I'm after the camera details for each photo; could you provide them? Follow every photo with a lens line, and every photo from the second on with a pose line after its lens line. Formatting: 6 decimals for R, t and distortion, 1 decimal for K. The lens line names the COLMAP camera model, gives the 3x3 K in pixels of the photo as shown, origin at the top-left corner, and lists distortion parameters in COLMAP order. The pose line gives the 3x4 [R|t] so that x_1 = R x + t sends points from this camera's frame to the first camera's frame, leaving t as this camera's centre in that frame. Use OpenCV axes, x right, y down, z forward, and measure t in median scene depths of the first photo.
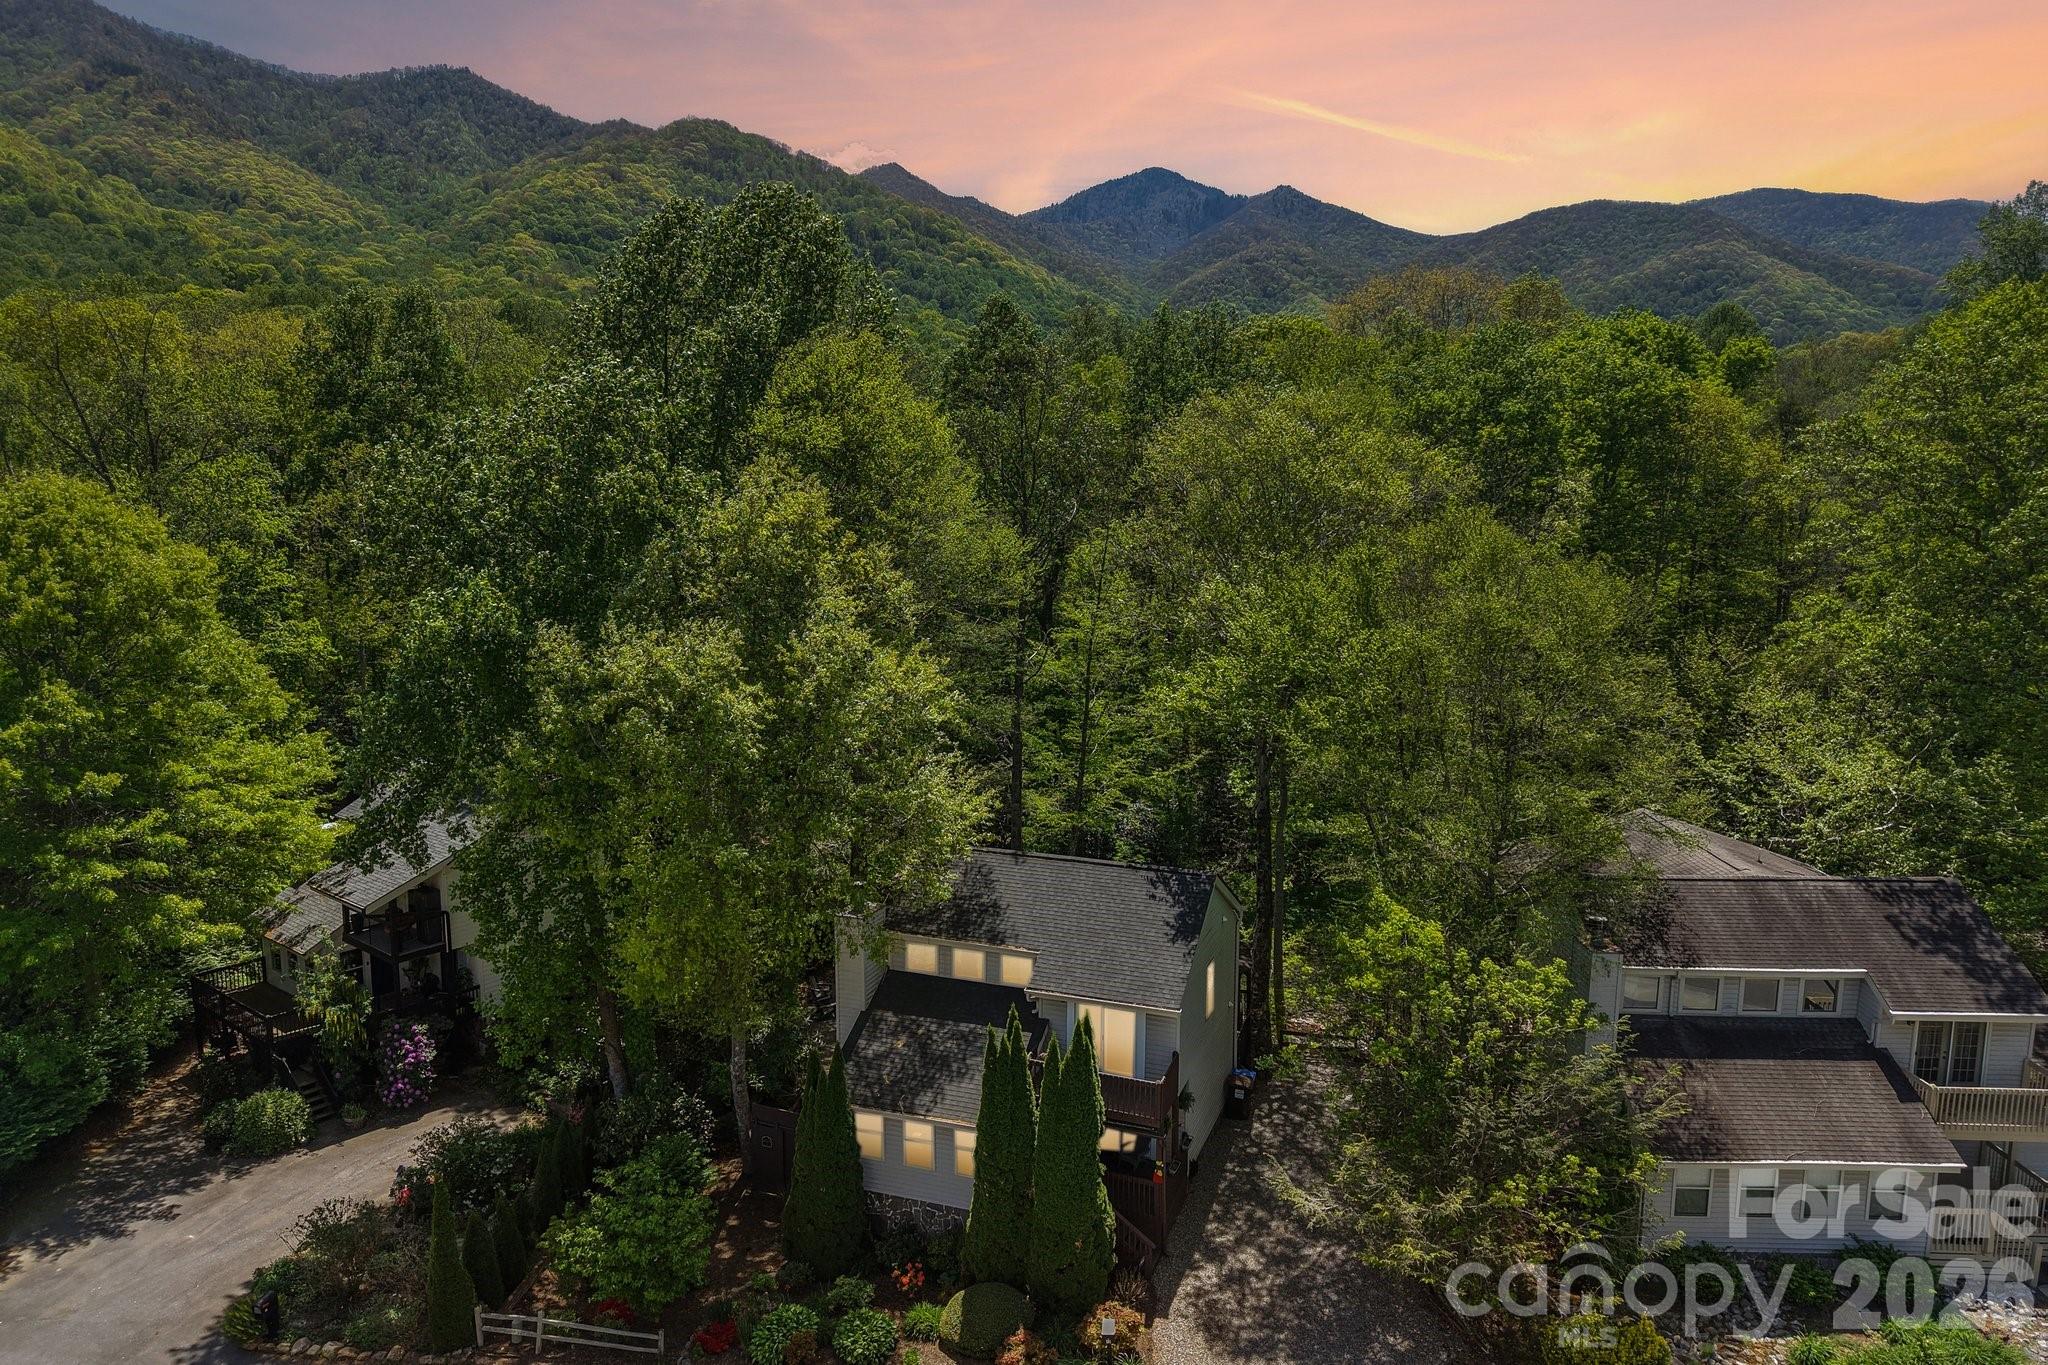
lens RADIAL K [[1356.1, 0, 1024.0], [0, 1356.1, 682.5], [0, 0, 1]] dist [0.001821, -0.000178]
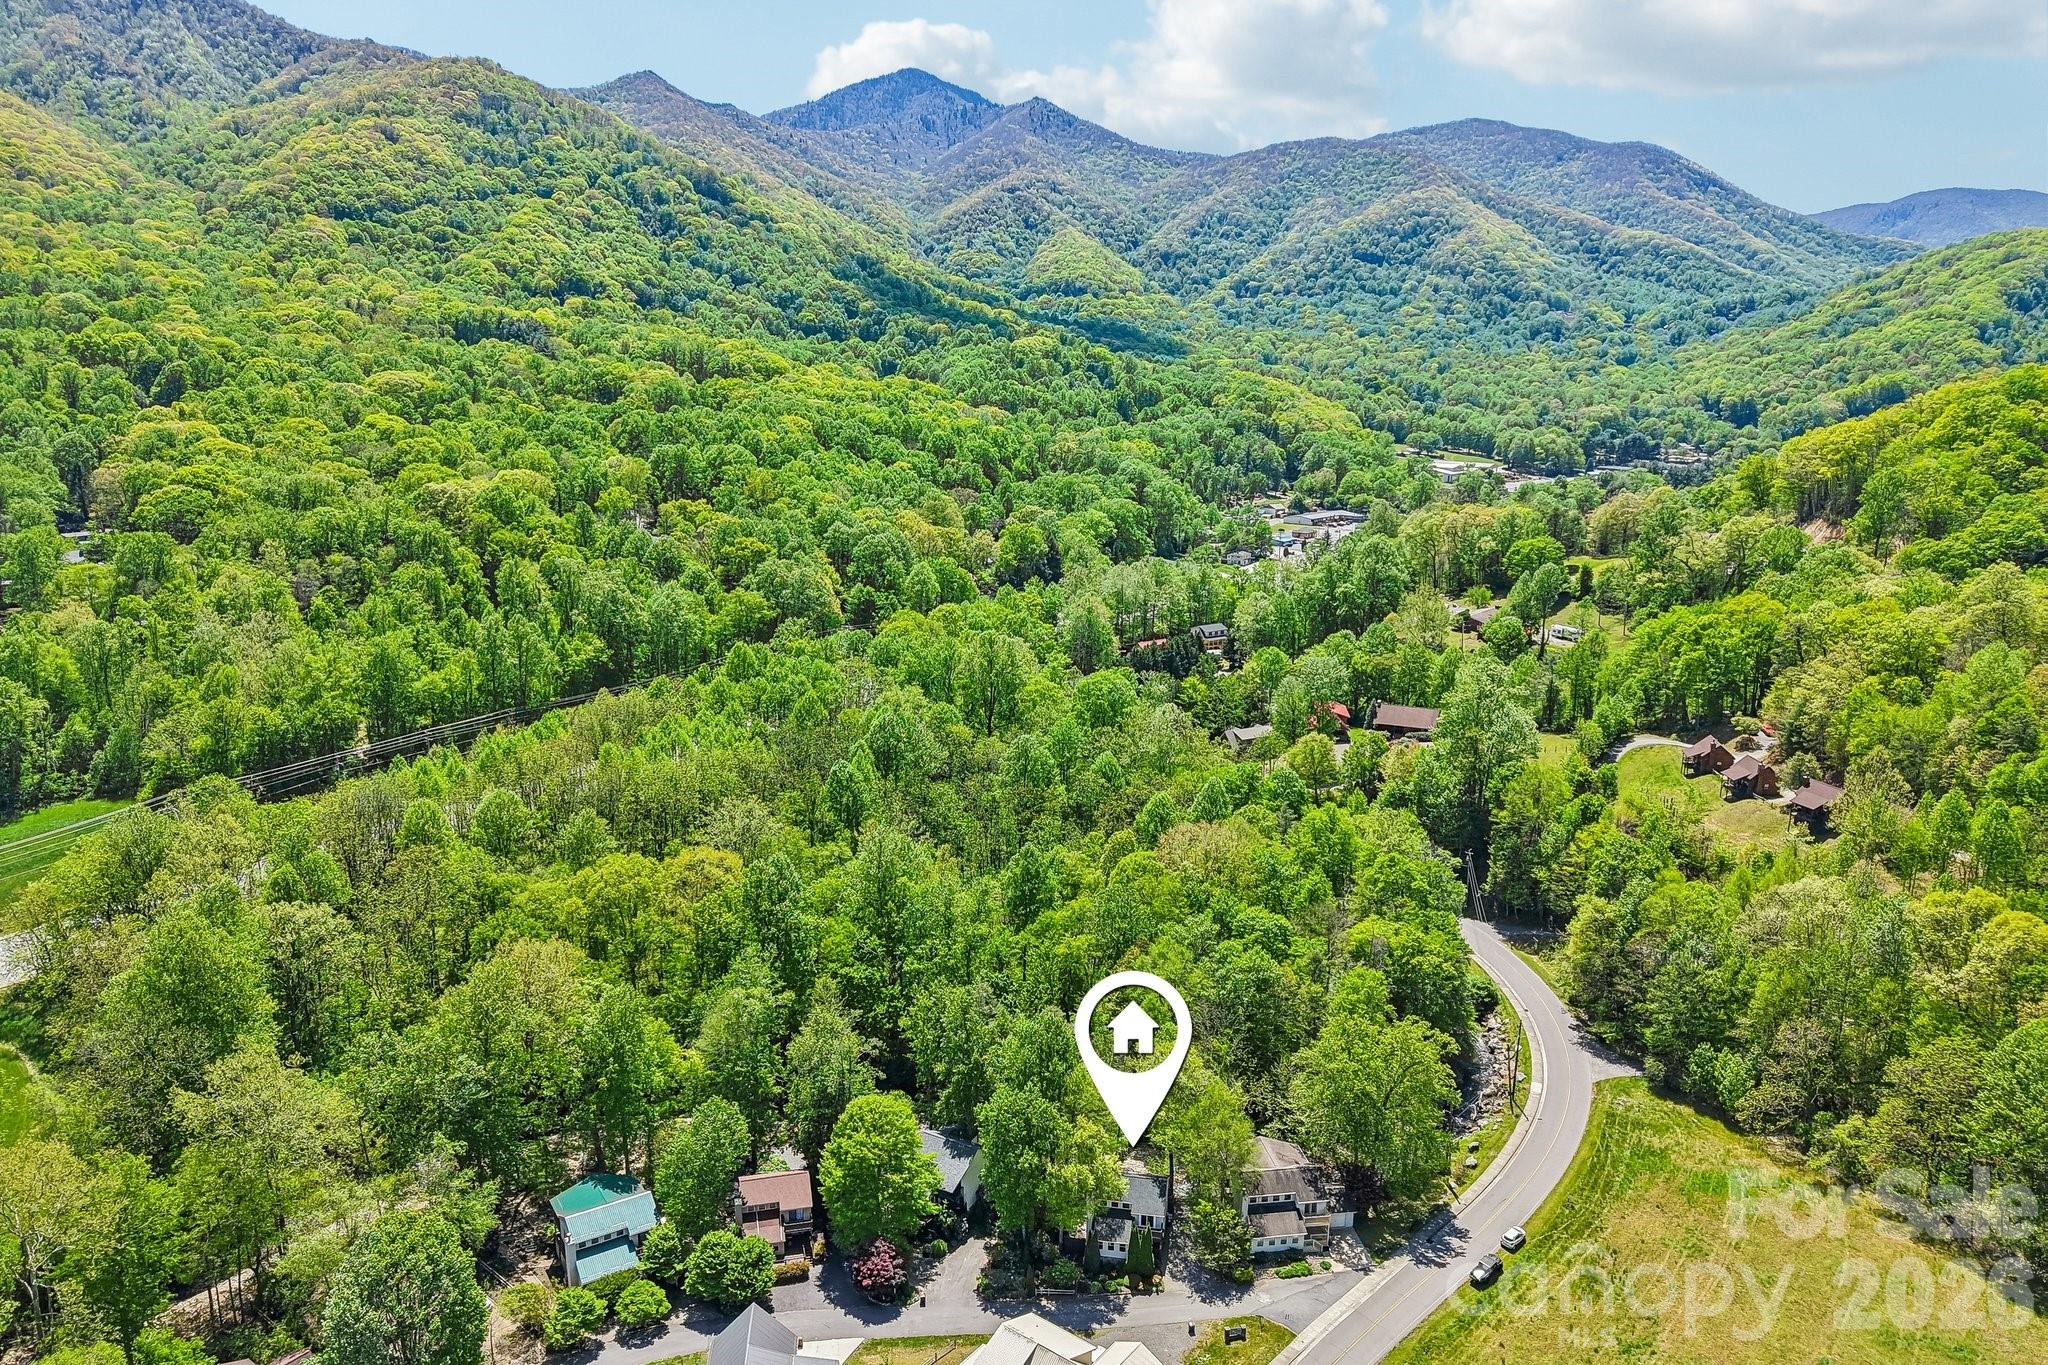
lens RADIAL K [[1386.0, 0, 1024.0], [0, 1386.0, 682.5], [0, 0, 1]] dist [-0.003494, -0.002515]
pose [[0.983737, -0.036518, 0.175865, -0.034708], [0.019023, 0.994790, 0.100155, -0.063655], [-0.178606, -0.095181, 0.979306, -0.105974]]
